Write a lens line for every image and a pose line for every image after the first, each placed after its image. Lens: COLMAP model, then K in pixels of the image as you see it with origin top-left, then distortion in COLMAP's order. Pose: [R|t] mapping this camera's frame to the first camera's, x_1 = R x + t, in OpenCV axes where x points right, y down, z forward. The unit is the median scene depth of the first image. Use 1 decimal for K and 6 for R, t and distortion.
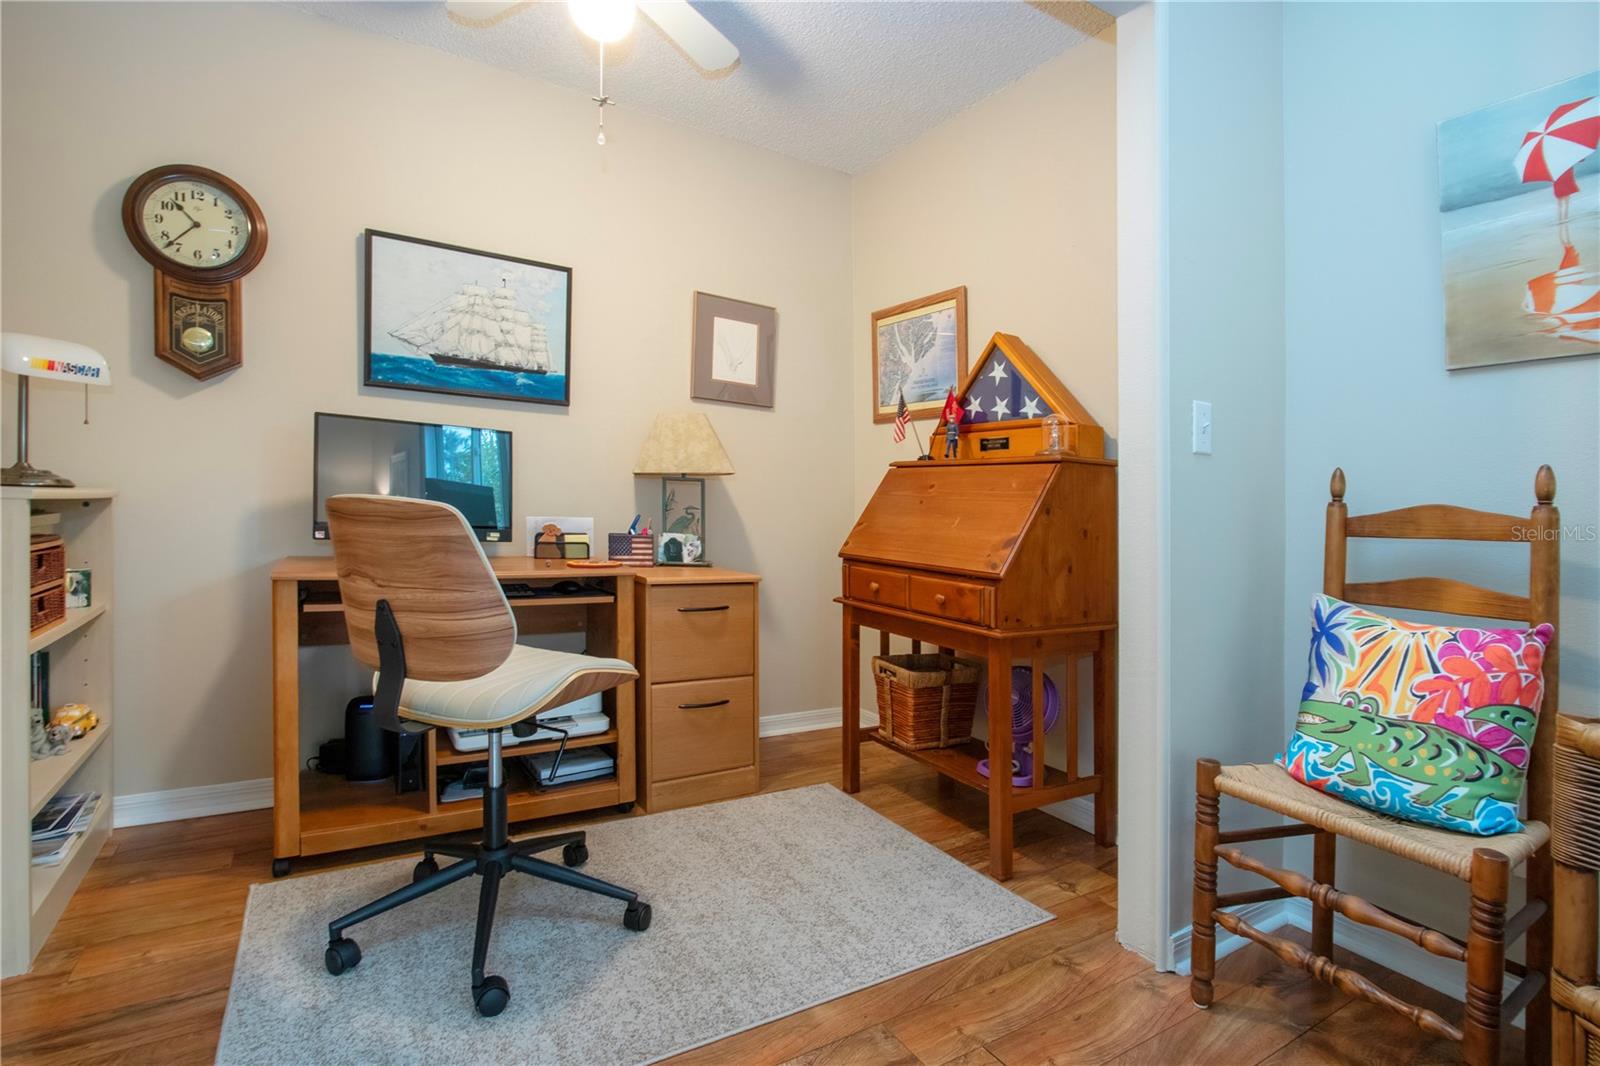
lens RADIAL K [[779.5, 0, 803.6], [0, 779.5, 525.0], [0, 0, 1]] dist [-0.003033, 0.000720]
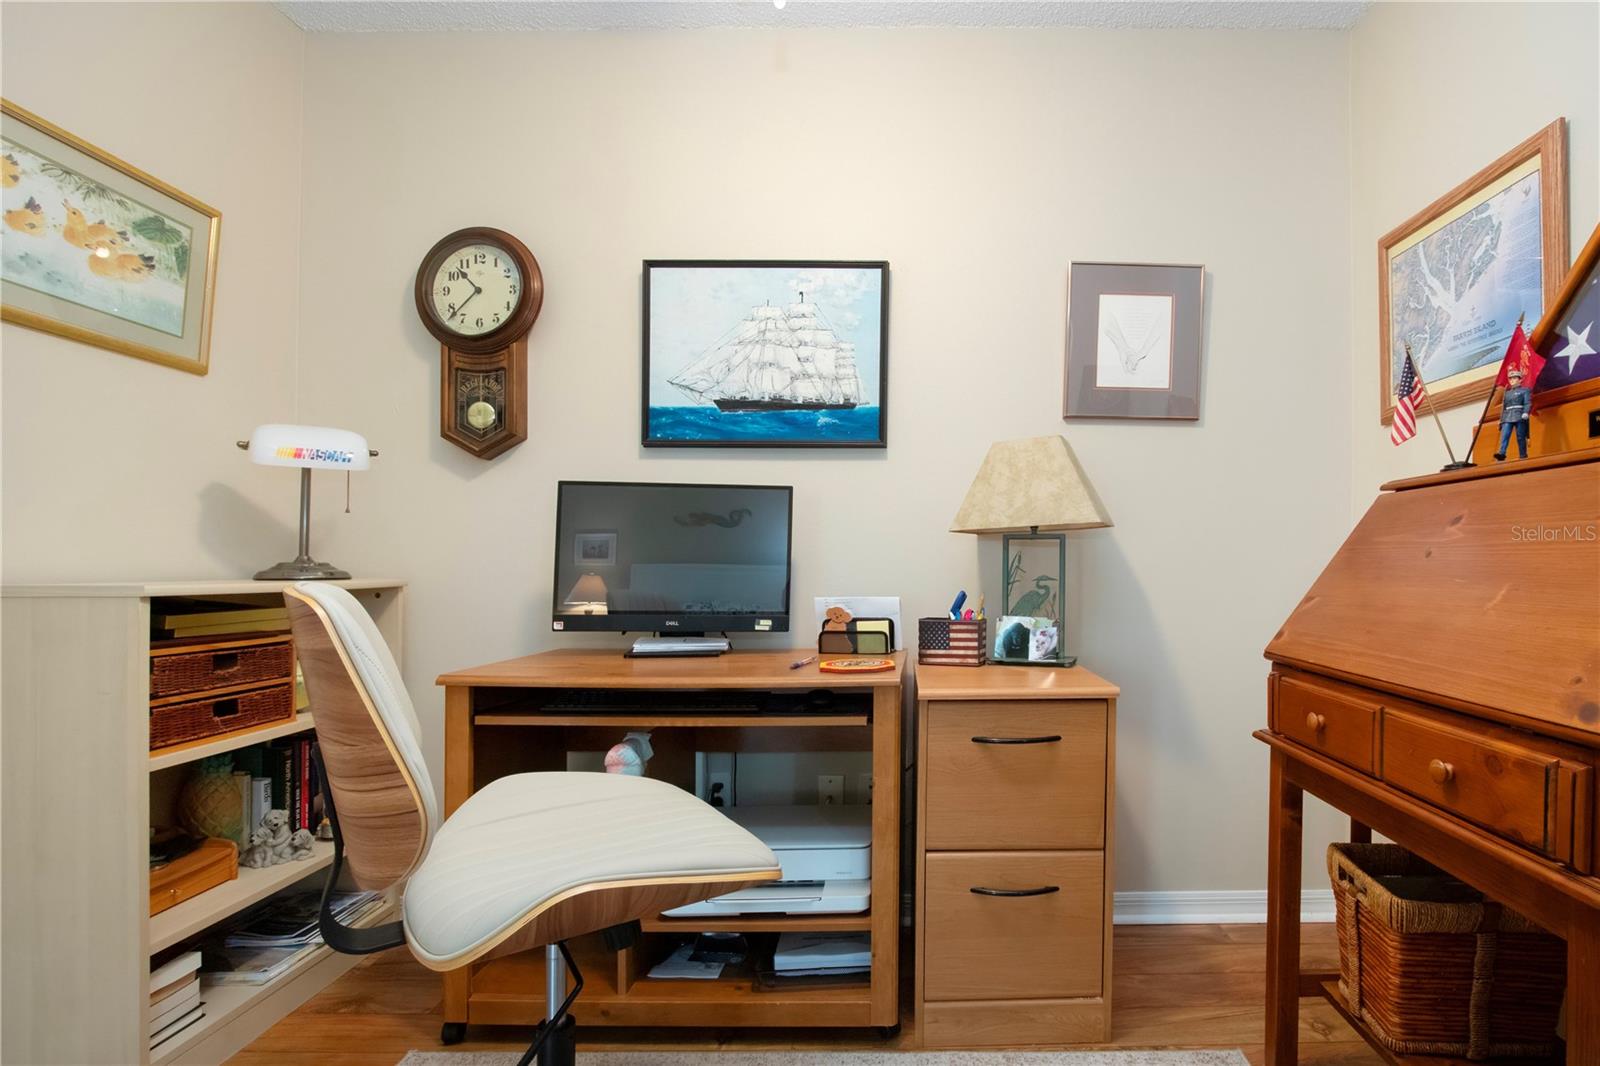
lens RADIAL K [[885.0, 0, 800.6], [0, 885.0, 630.2], [0, 0, 1]] dist [-0.015100, -0.000278]
pose [[0.851782, -0.002051, -0.523893, 0.084735], [0.020401, 0.999364, 0.029258, -0.004248], [0.523499, -0.035610, 0.851282, 0.261690]]
